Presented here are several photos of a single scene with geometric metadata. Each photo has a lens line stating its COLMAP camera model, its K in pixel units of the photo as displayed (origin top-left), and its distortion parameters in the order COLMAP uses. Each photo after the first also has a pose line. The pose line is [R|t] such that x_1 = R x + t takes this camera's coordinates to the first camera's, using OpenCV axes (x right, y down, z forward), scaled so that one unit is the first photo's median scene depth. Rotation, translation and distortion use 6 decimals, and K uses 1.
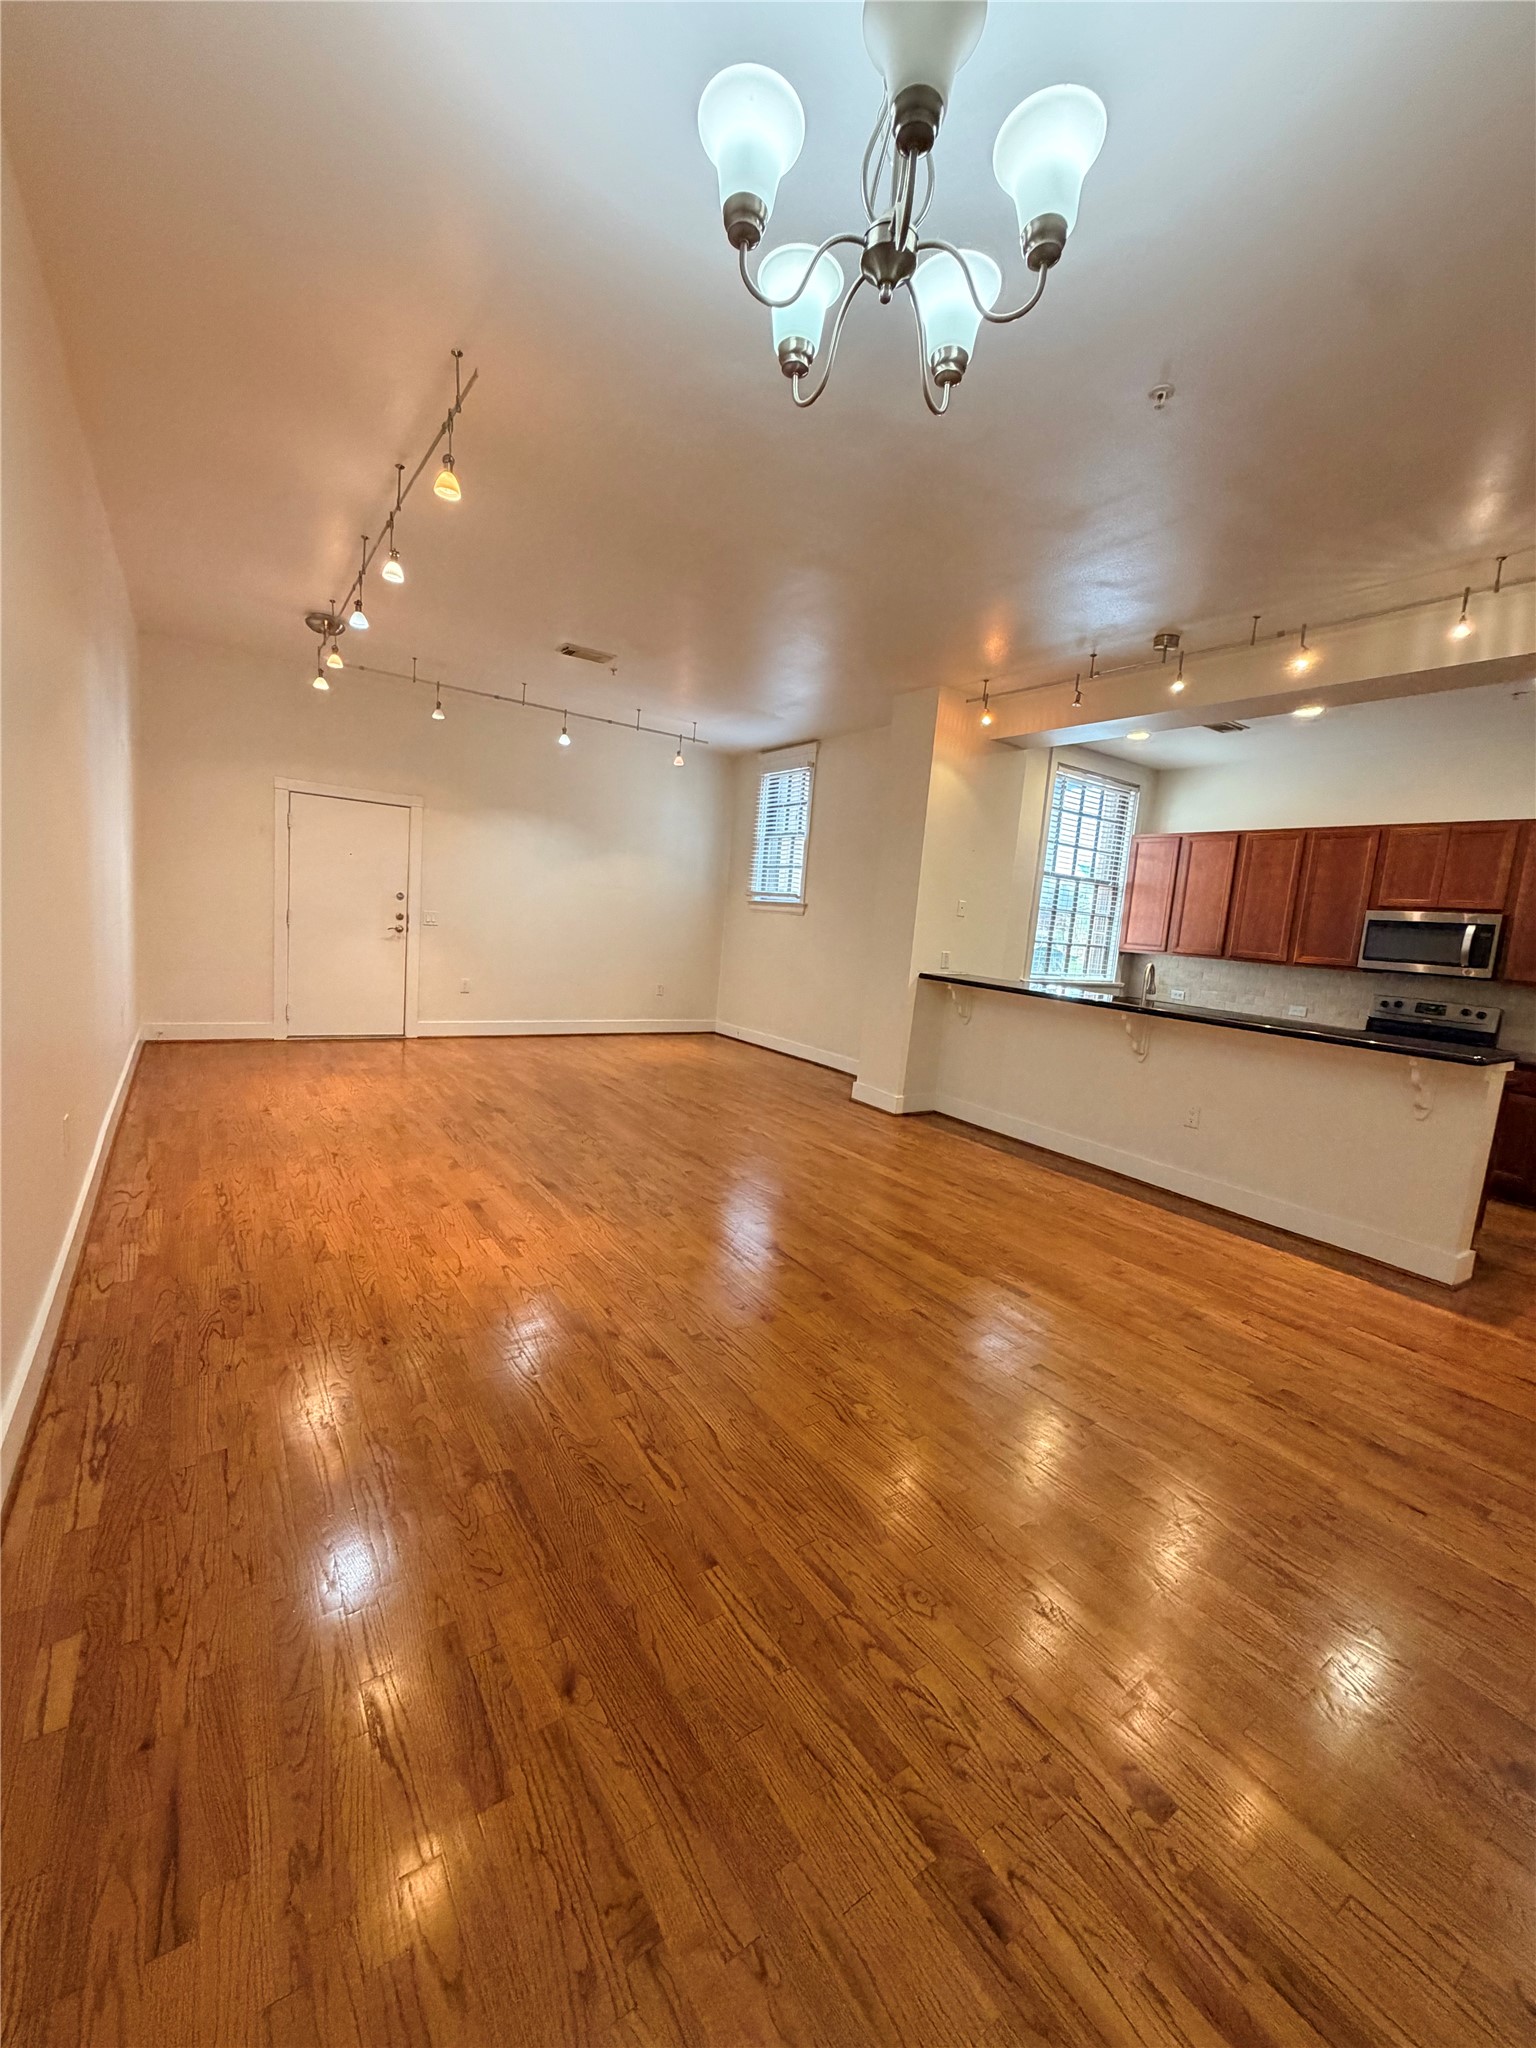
lens RADIAL K [[821.1, 0, 766.1], [0, 821.1, 1017.8], [0, 0, 1]] dist [0.000991, 0.000171]
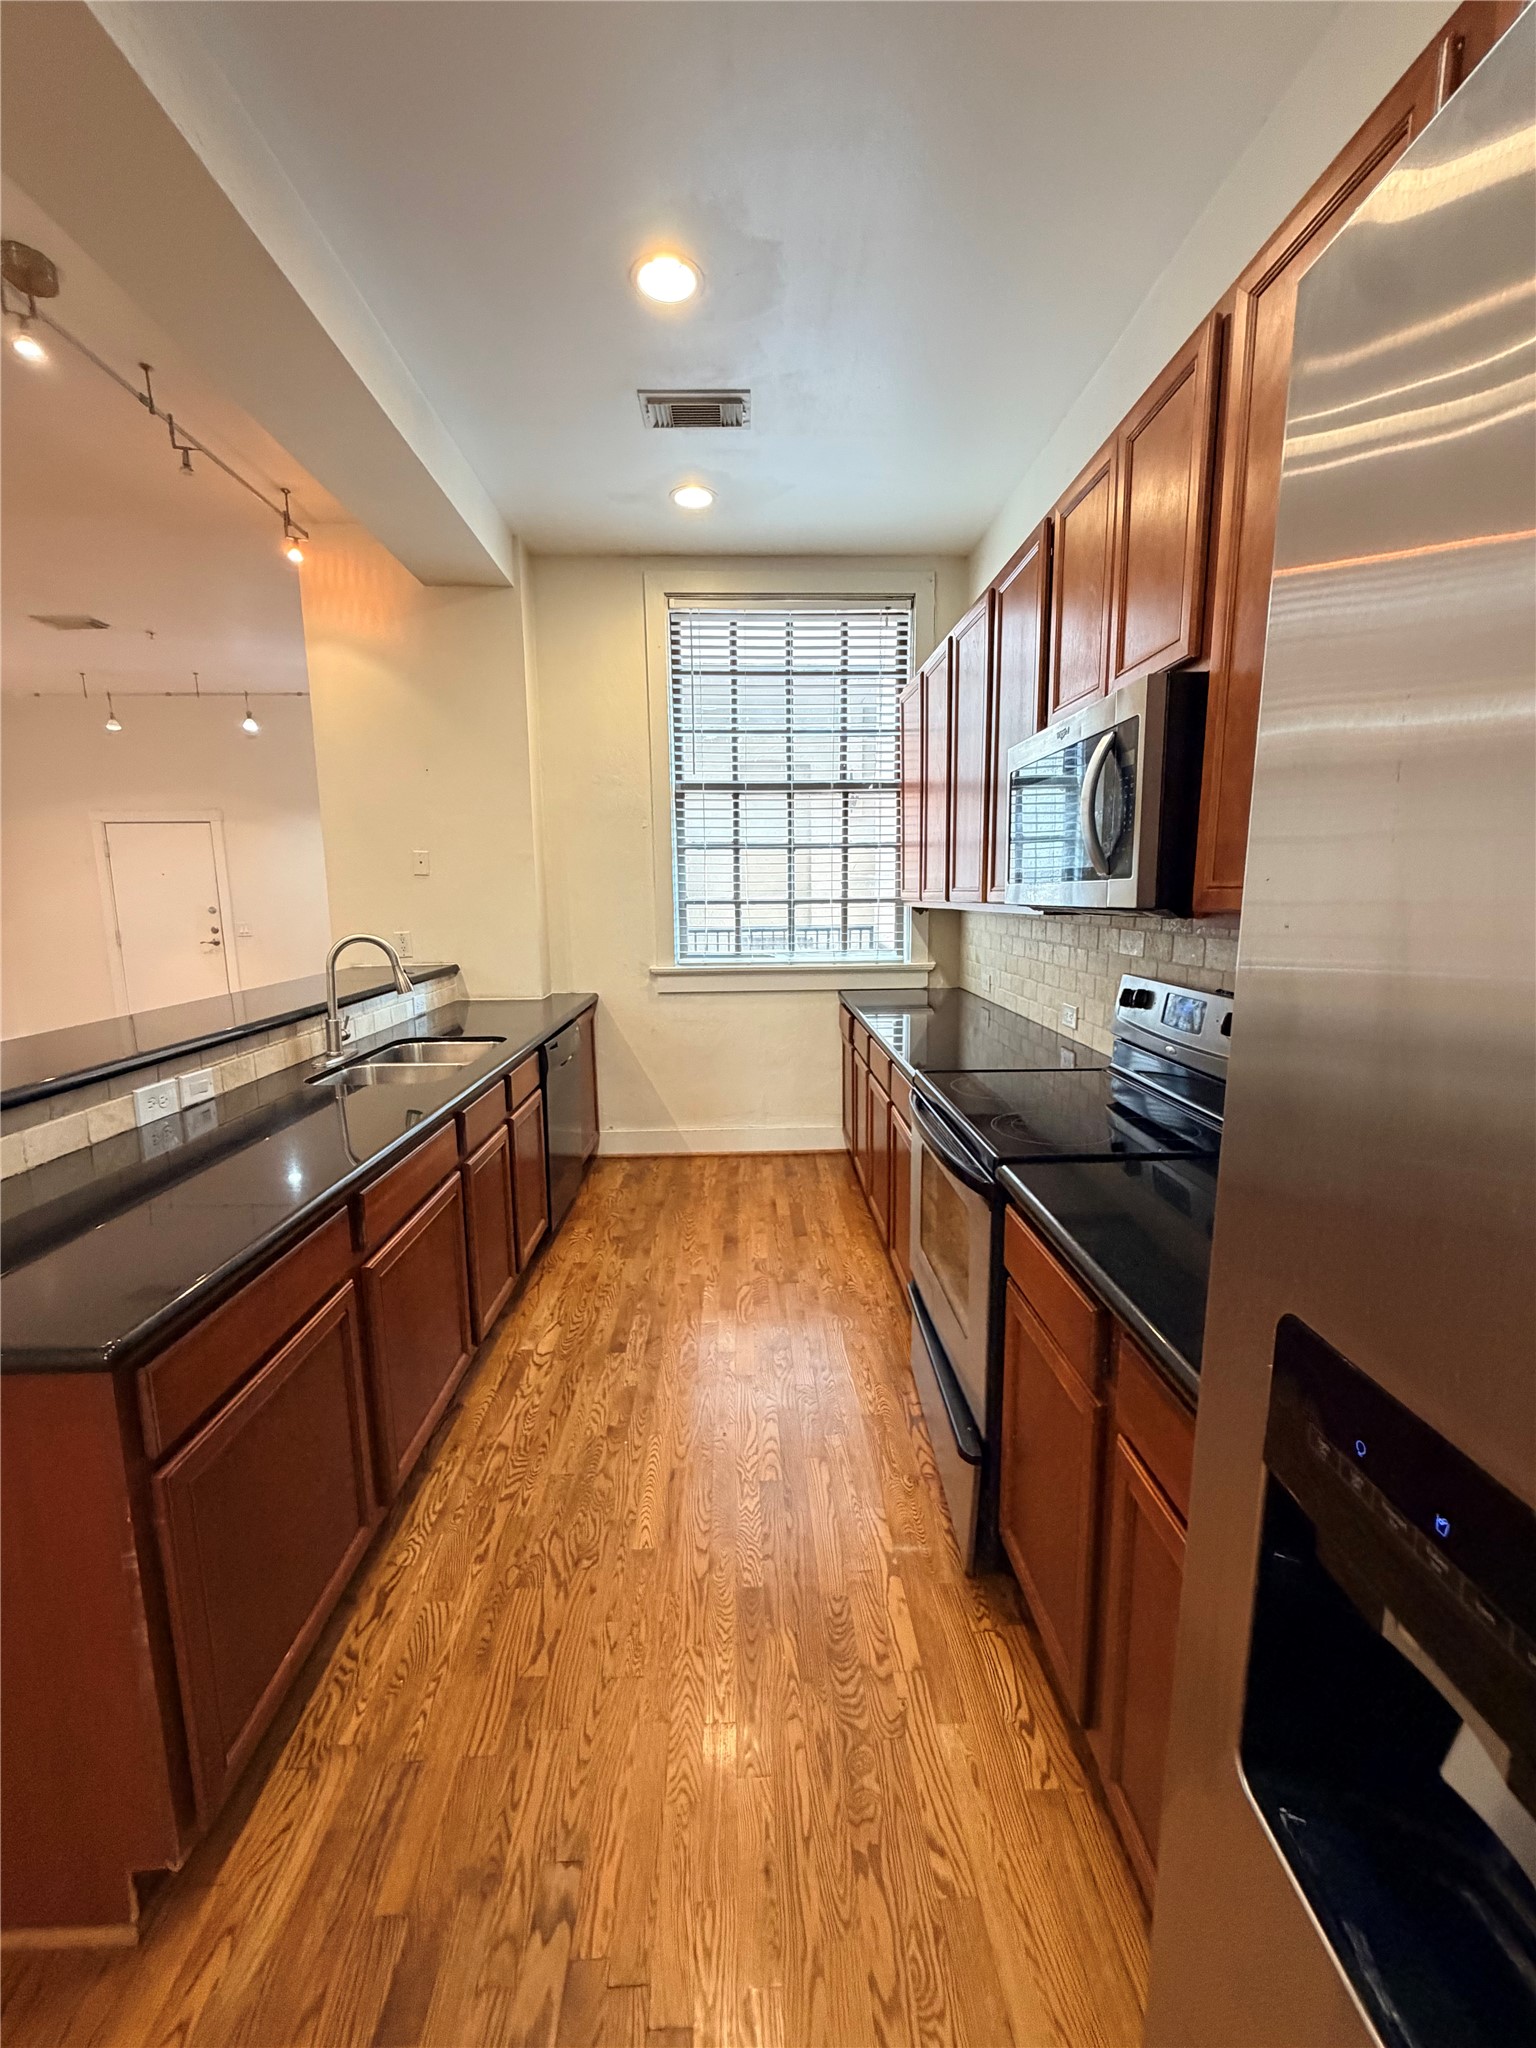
lens RADIAL K [[821.1, 0, 767.1], [0, 821.1, 1014.8], [0, 0, 1]] dist [0.000991, 0.000171]
pose [[0.838885, -0.009903, -0.544218, 1.208904], [0.011350, 0.999935, -0.000699, -0.016521], [0.544190, -0.005590, 0.838943, 0.906062]]
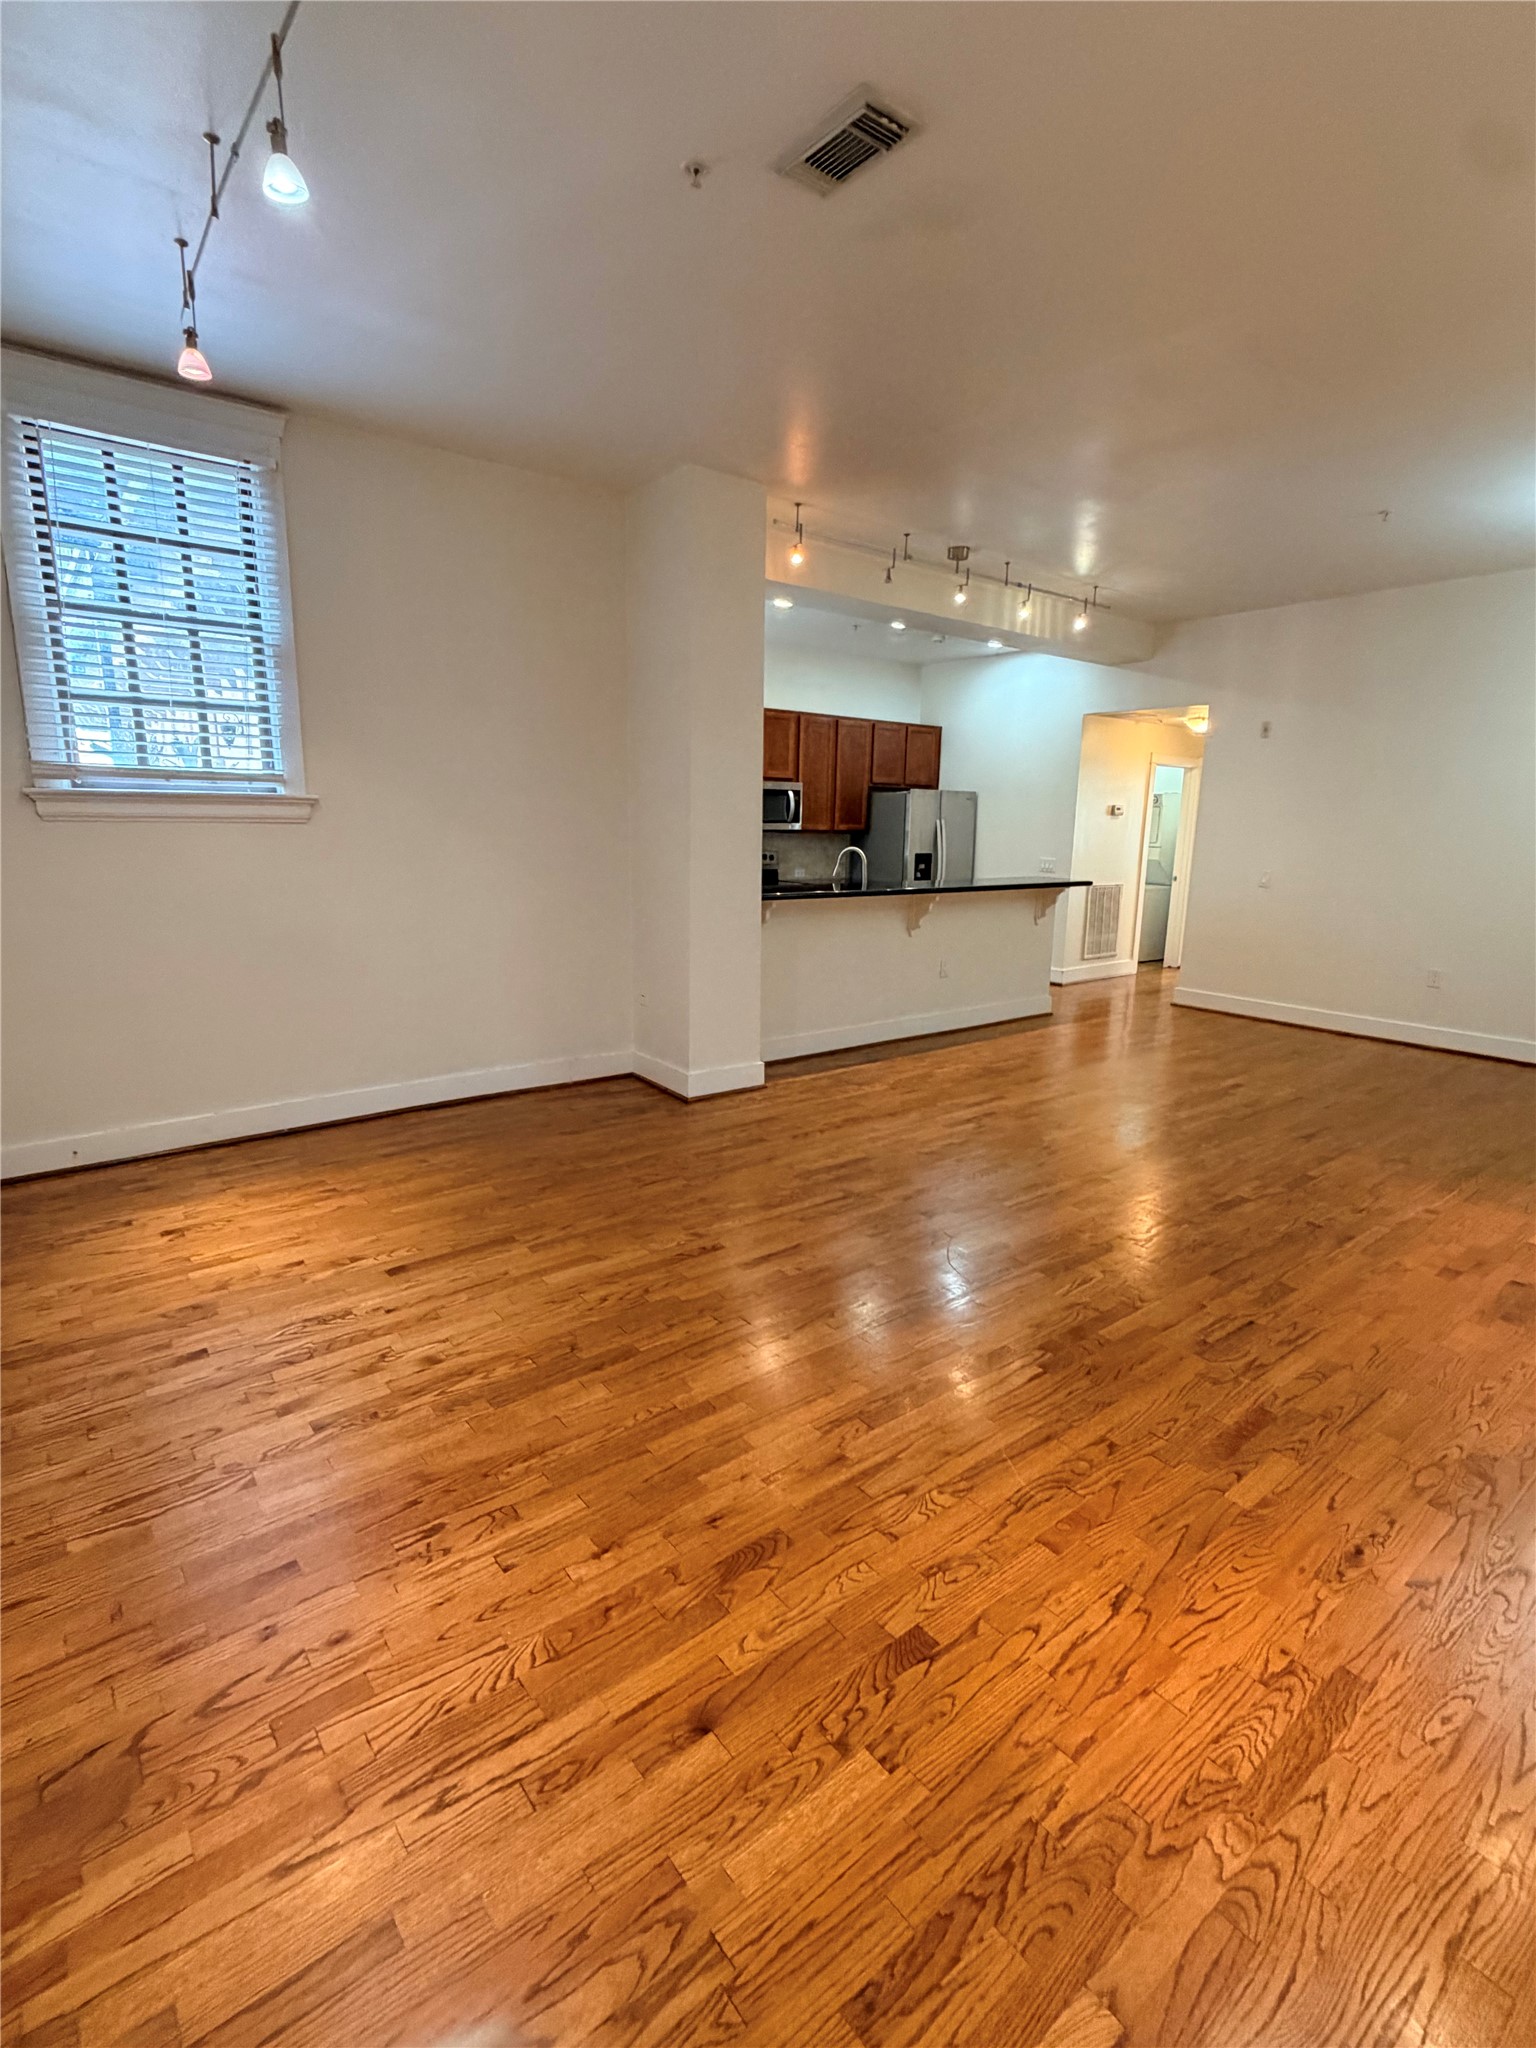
lens RADIAL K [[961.6, 0, 772.7], [0, 961.6, 1026.8], [0, 0, 1]] dist [0.002748, 0.000094]
pose [[-0.073398, -0.293753, 0.953059, -0.990885], [0.101519, 0.948472, 0.300157, -0.292510], [-0.992122, 0.118785, -0.039795, 1.500335]]
